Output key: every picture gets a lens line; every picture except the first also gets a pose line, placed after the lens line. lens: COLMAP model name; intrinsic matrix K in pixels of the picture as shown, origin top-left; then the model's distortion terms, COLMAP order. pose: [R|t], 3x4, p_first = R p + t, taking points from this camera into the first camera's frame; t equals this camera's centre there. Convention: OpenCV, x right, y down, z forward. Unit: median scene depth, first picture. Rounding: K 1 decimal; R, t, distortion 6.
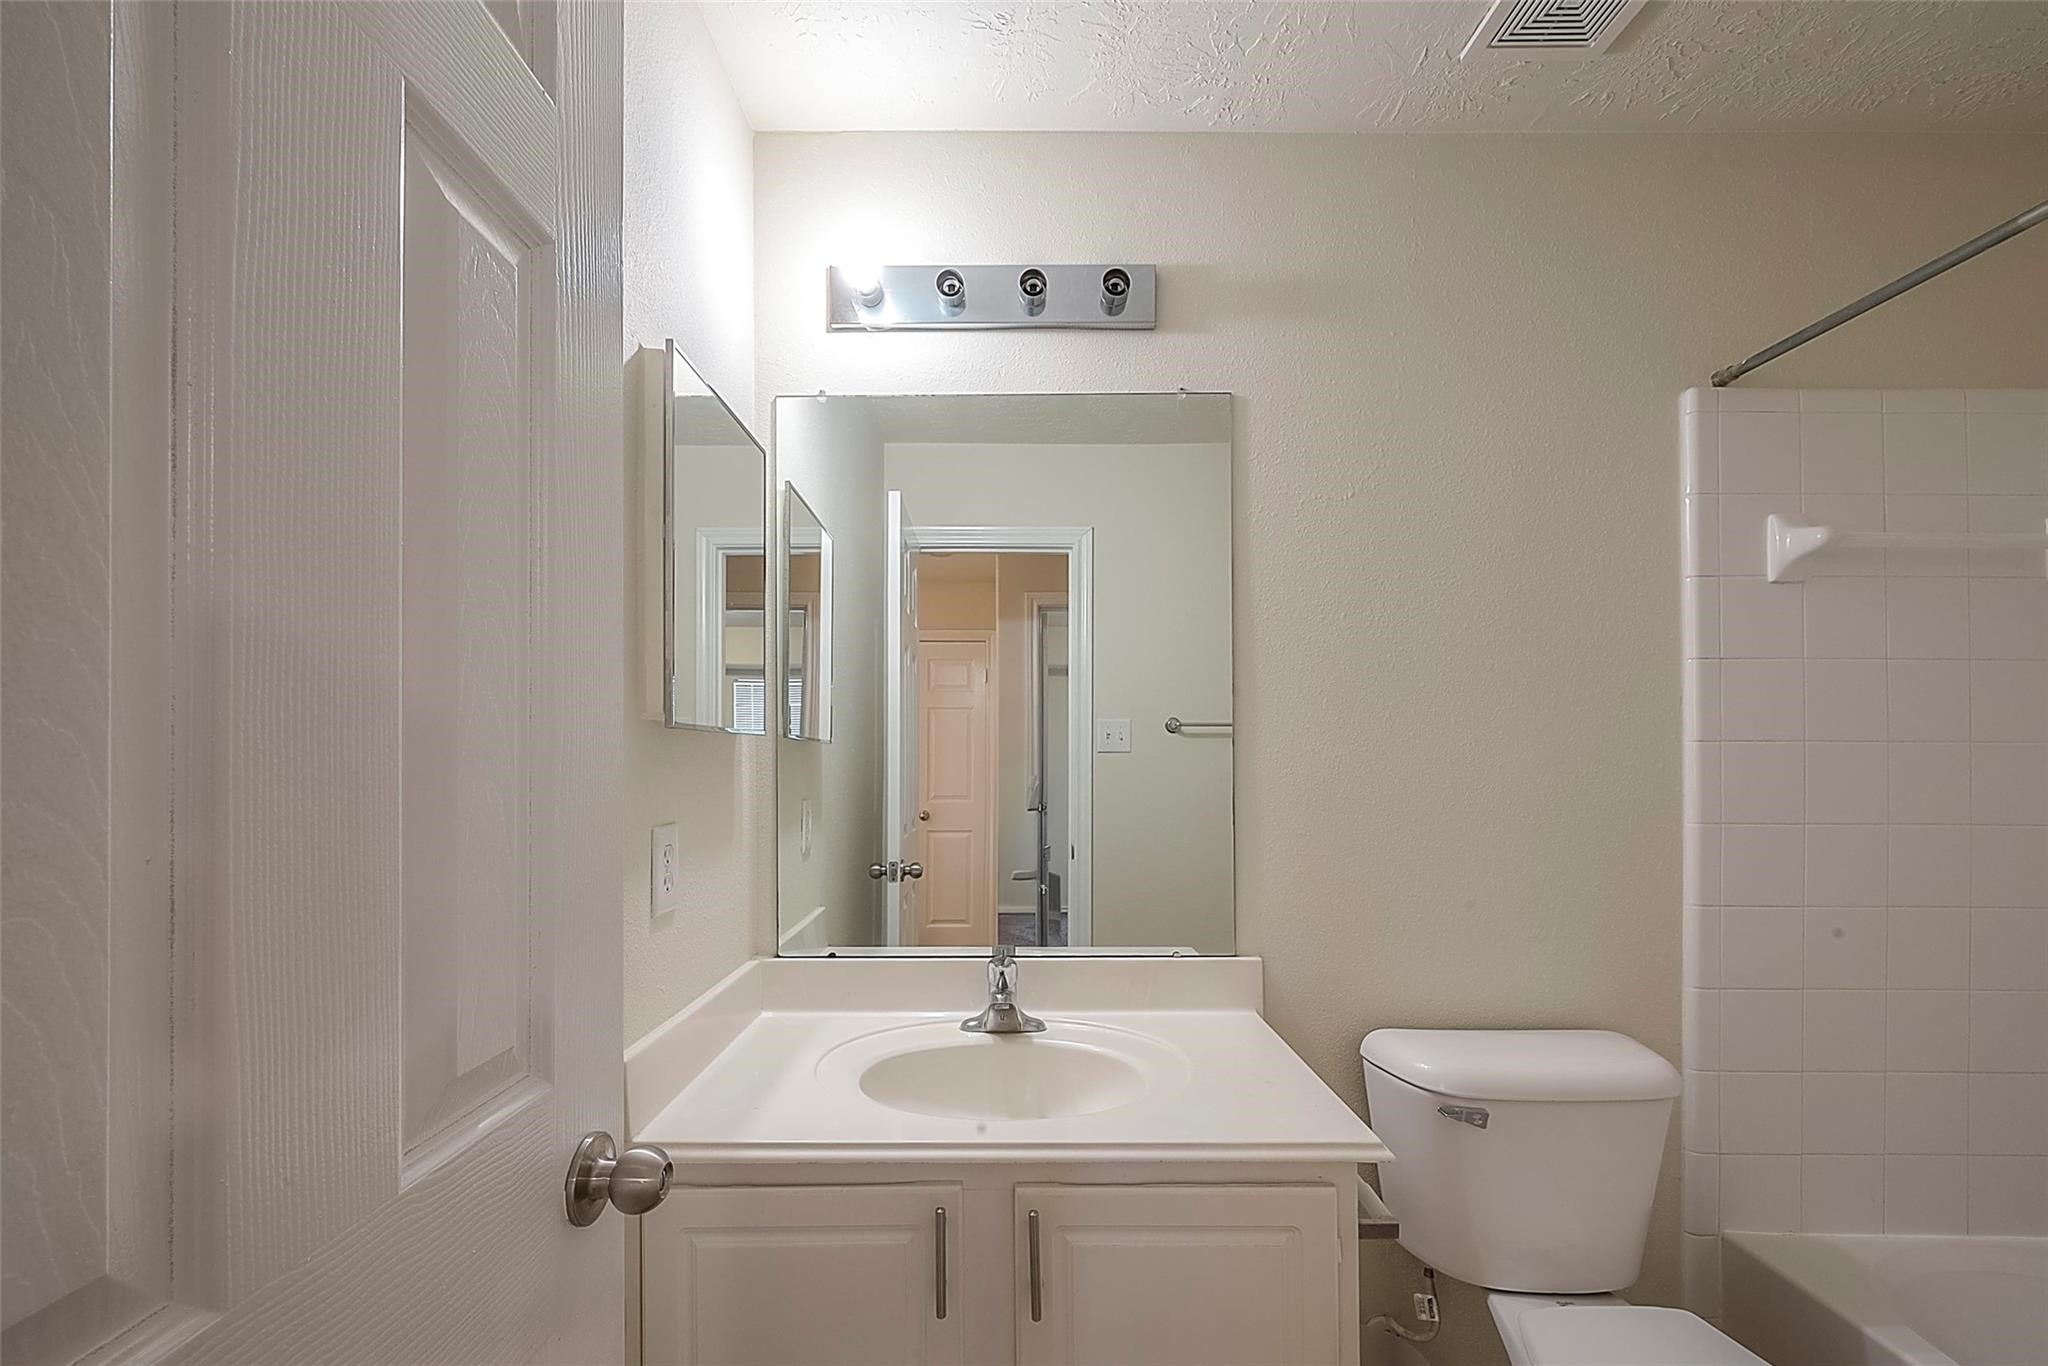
lens RADIAL K [[843.7, 0, 1010.7], [0, 843.7, 751.2], [0, 0, 1]] dist [-0.001435, -0.000027]
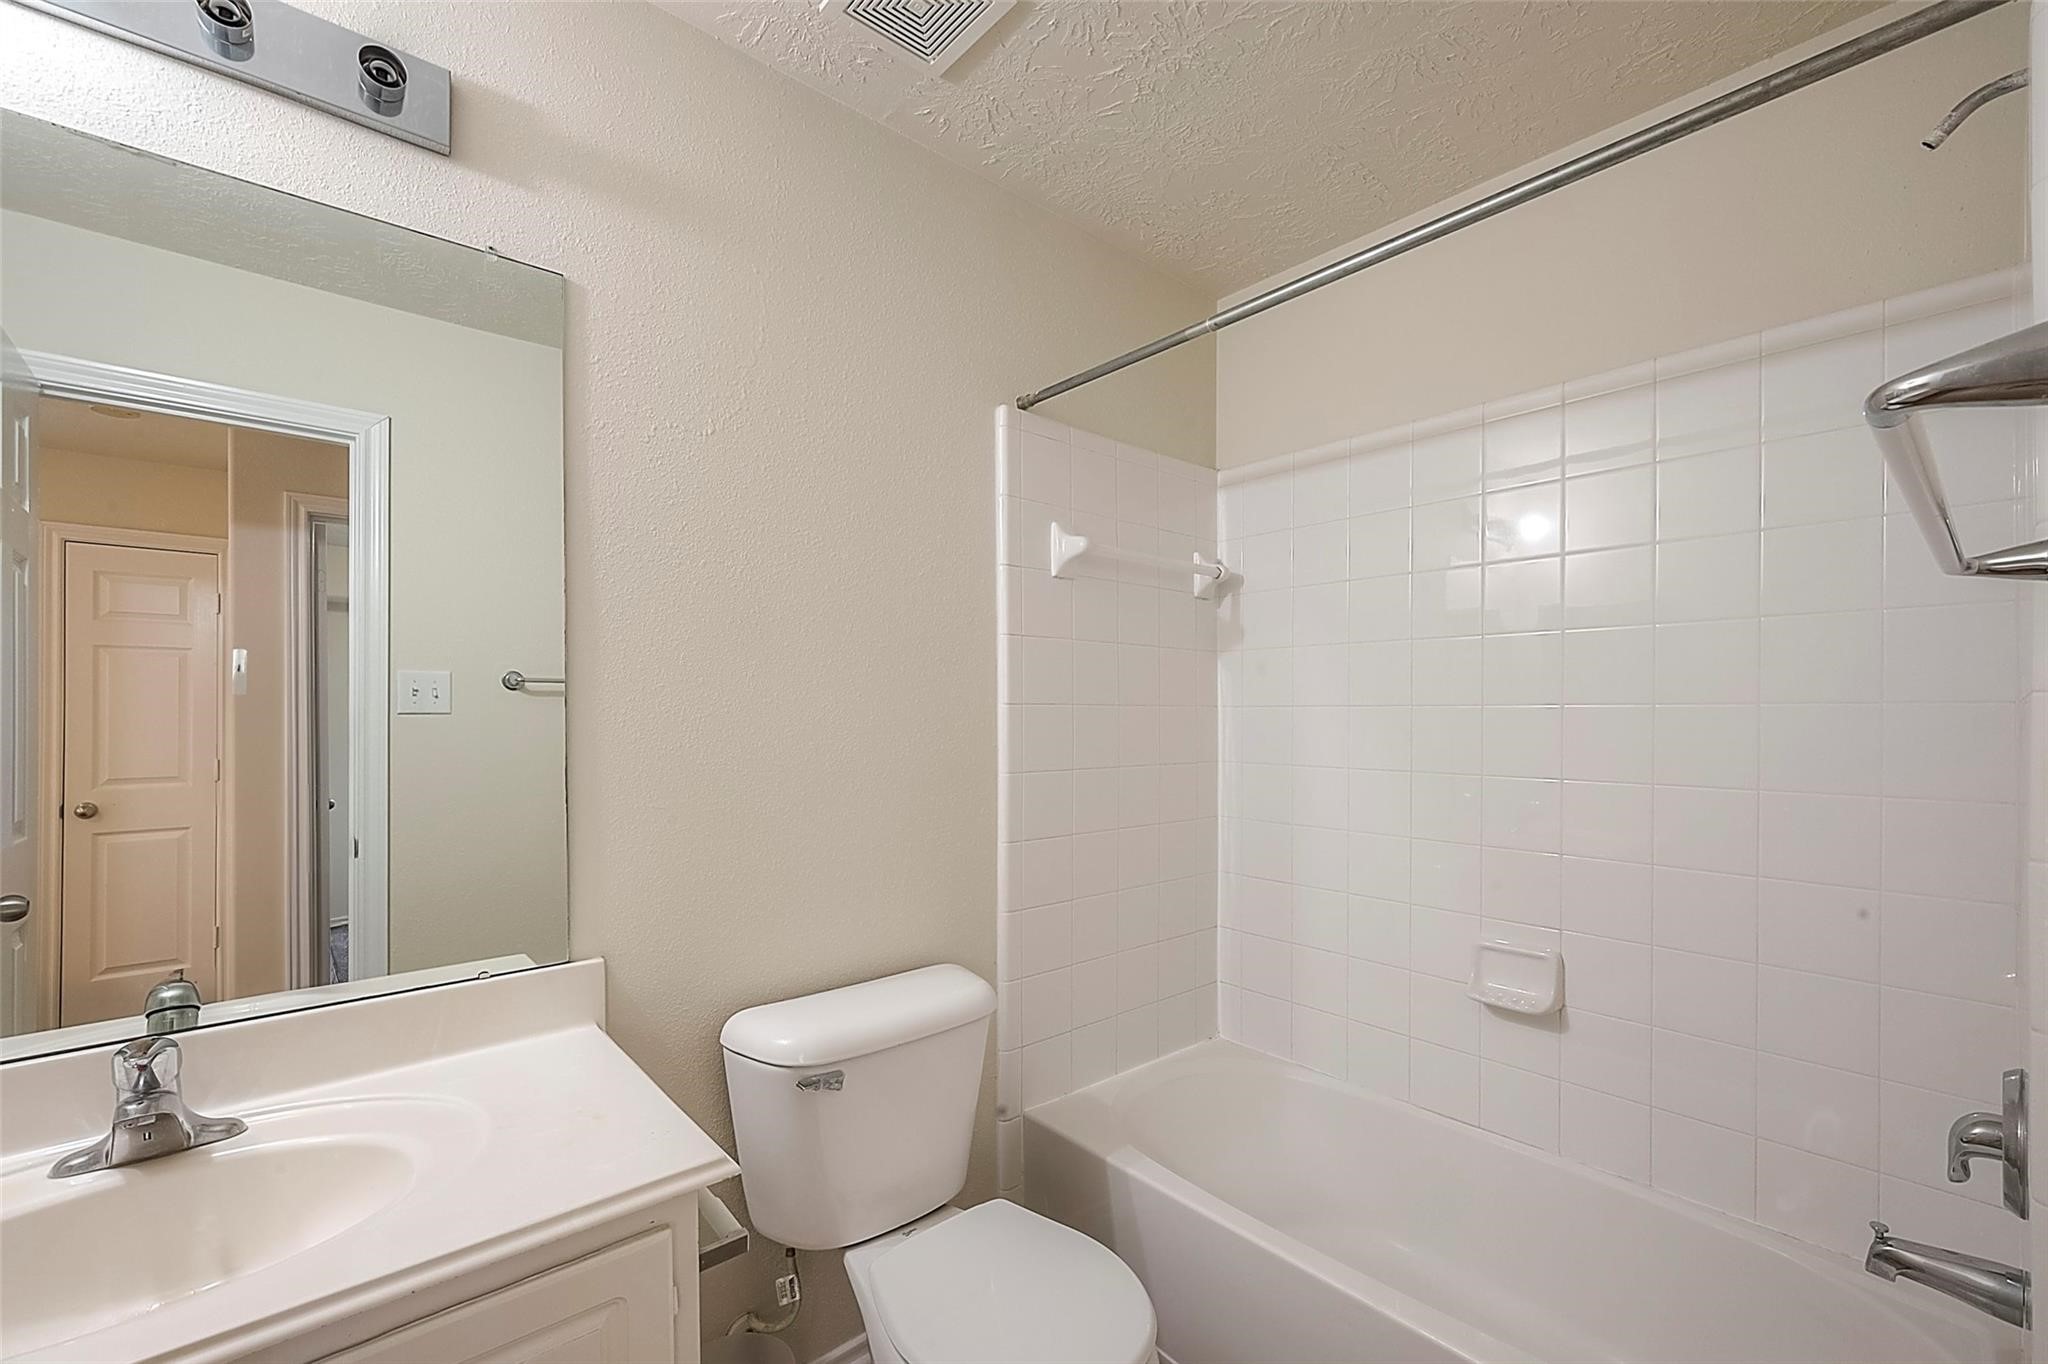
lens RADIAL K [[825.7, 0, 1028.9], [0, 825.7, 693.6], [0, 0, 1]] dist [0.003093, 0.000219]
pose [[0.761603, 0.015030, 0.647869, 0.084131], [-0.001159, 0.999761, -0.021831, -0.001975], [-0.648042, 0.015876, 0.761439, 0.094300]]
